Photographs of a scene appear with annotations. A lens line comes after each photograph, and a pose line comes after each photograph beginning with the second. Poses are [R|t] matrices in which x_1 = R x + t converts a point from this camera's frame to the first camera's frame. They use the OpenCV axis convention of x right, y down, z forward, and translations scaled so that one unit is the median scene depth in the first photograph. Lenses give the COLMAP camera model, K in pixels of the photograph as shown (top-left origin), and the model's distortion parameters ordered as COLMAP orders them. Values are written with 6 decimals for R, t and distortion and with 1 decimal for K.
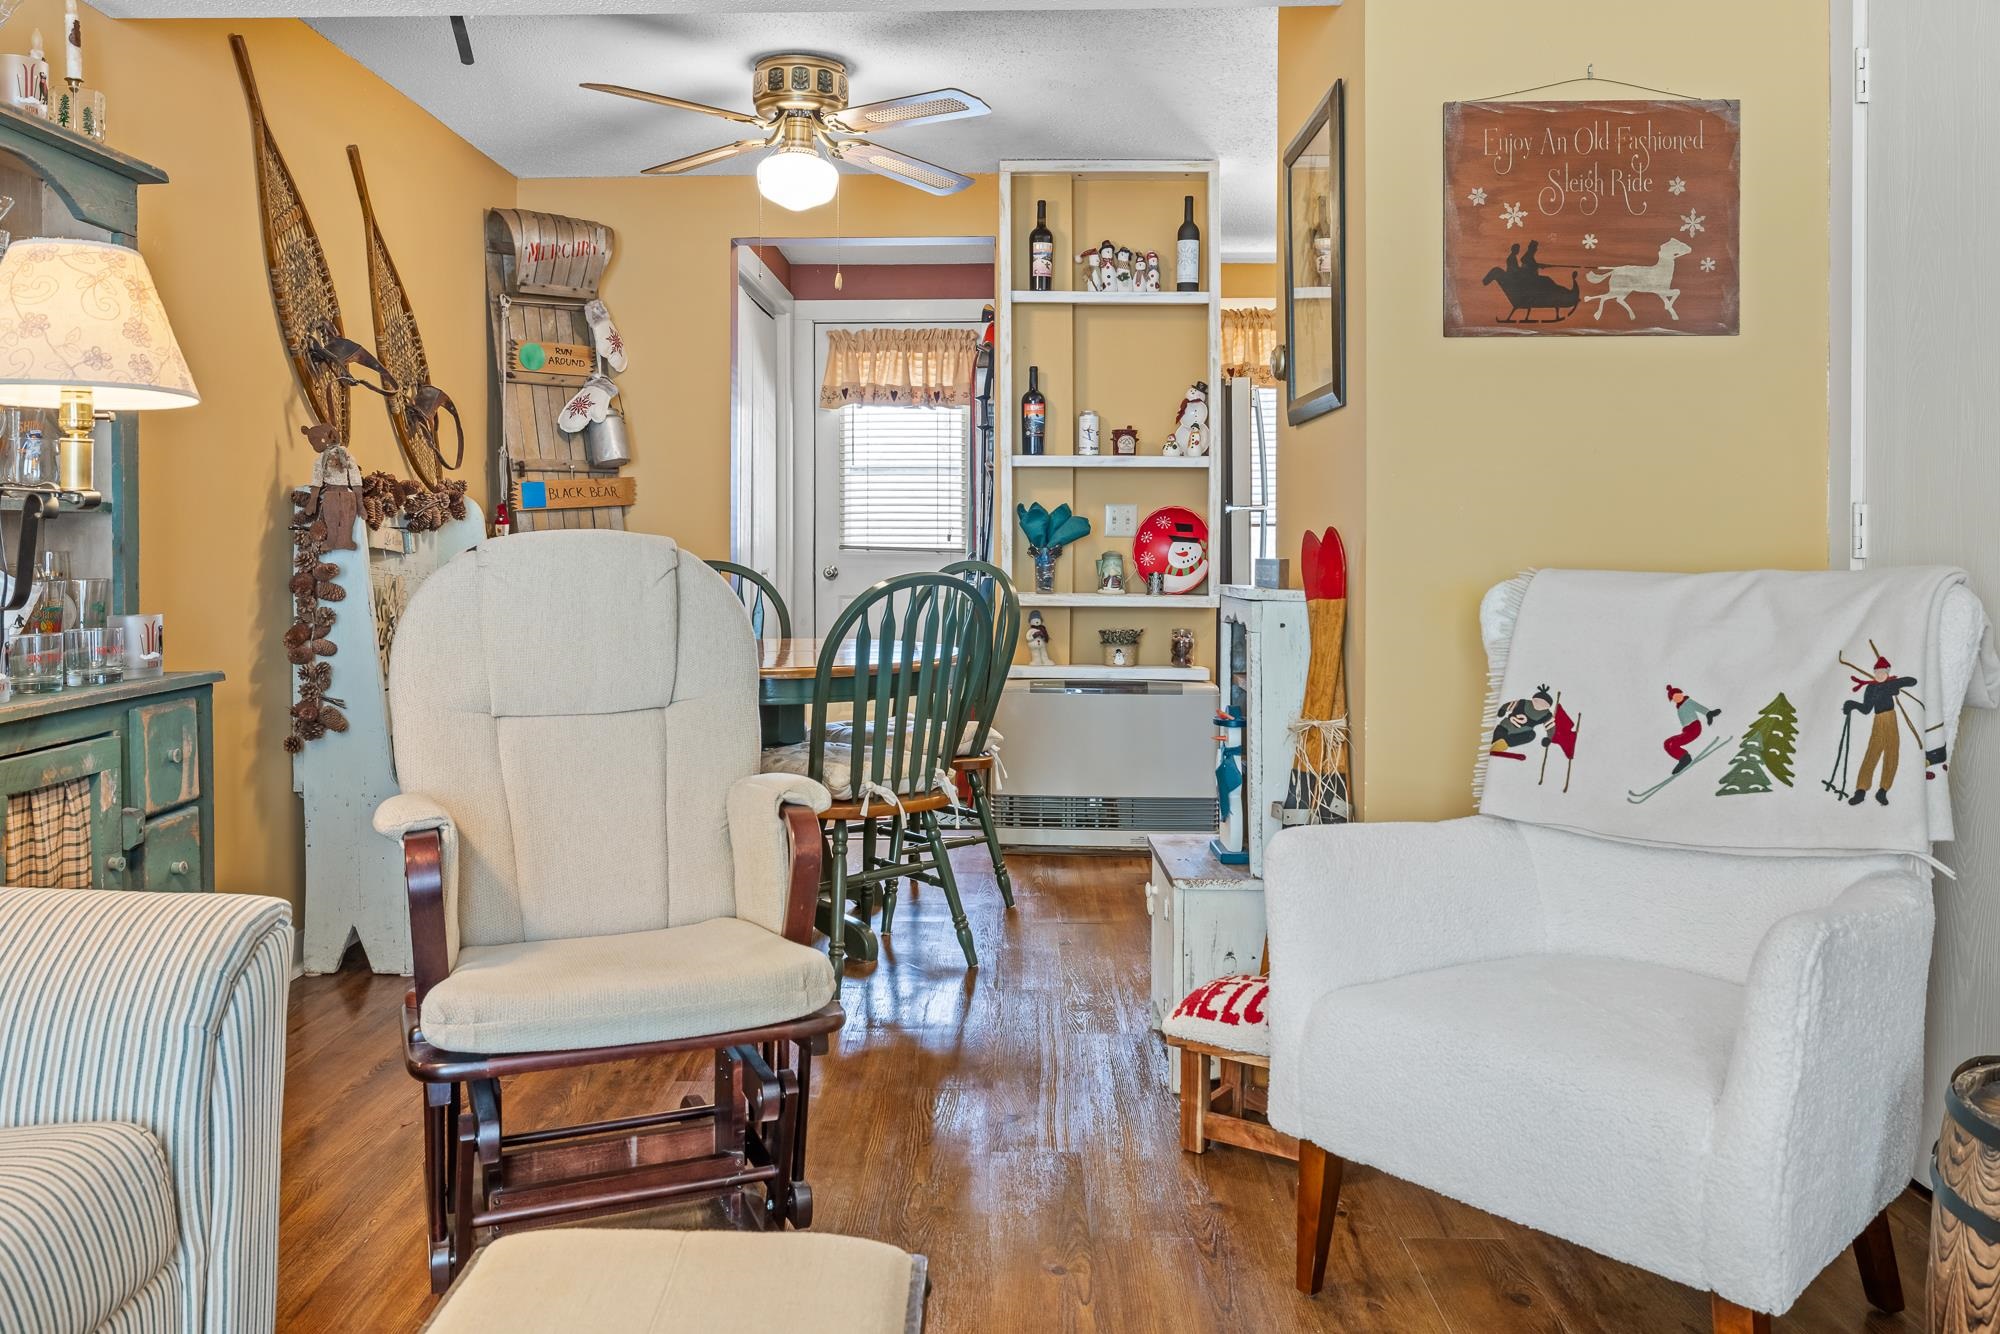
lens RADIAL K [[1480.9, 0, 998.9], [0, 1480.9, 549.8], [0, 0, 1]] dist [0.000807, 0.000023]
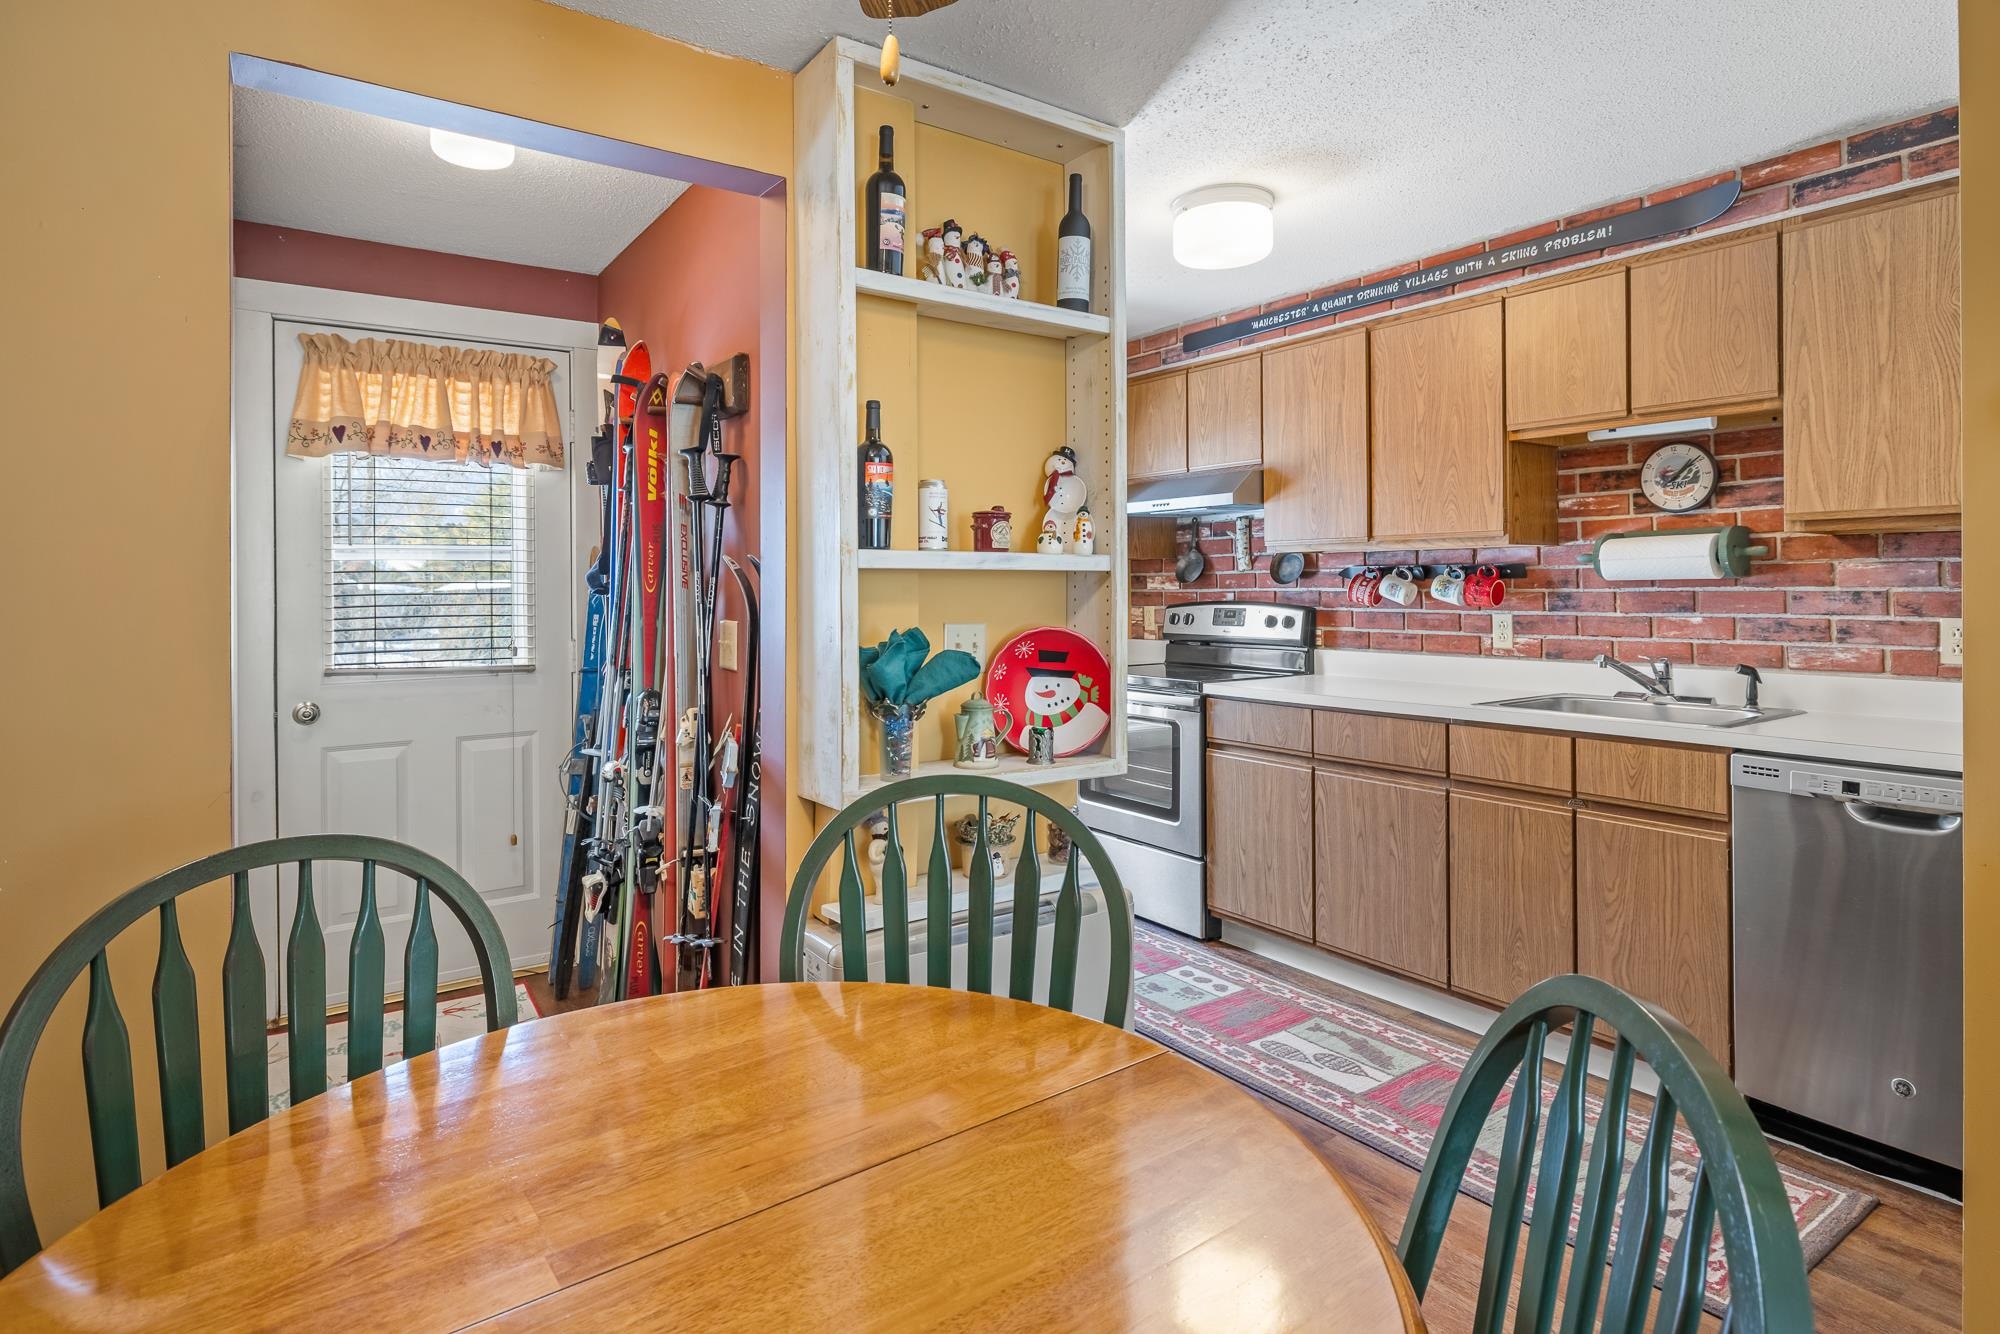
lens RADIAL K [[1049.5, 0, 999.6], [0, 1049.5, 588.5], [0, 0, 1]] dist [-0.004523, 0.000023]
pose [[0.811346, -0.006817, 0.584526, -0.180893], [0.010609, 0.999939, -0.003064, -0.045418], [-0.584470, 0.008687, 0.811369, 0.617116]]
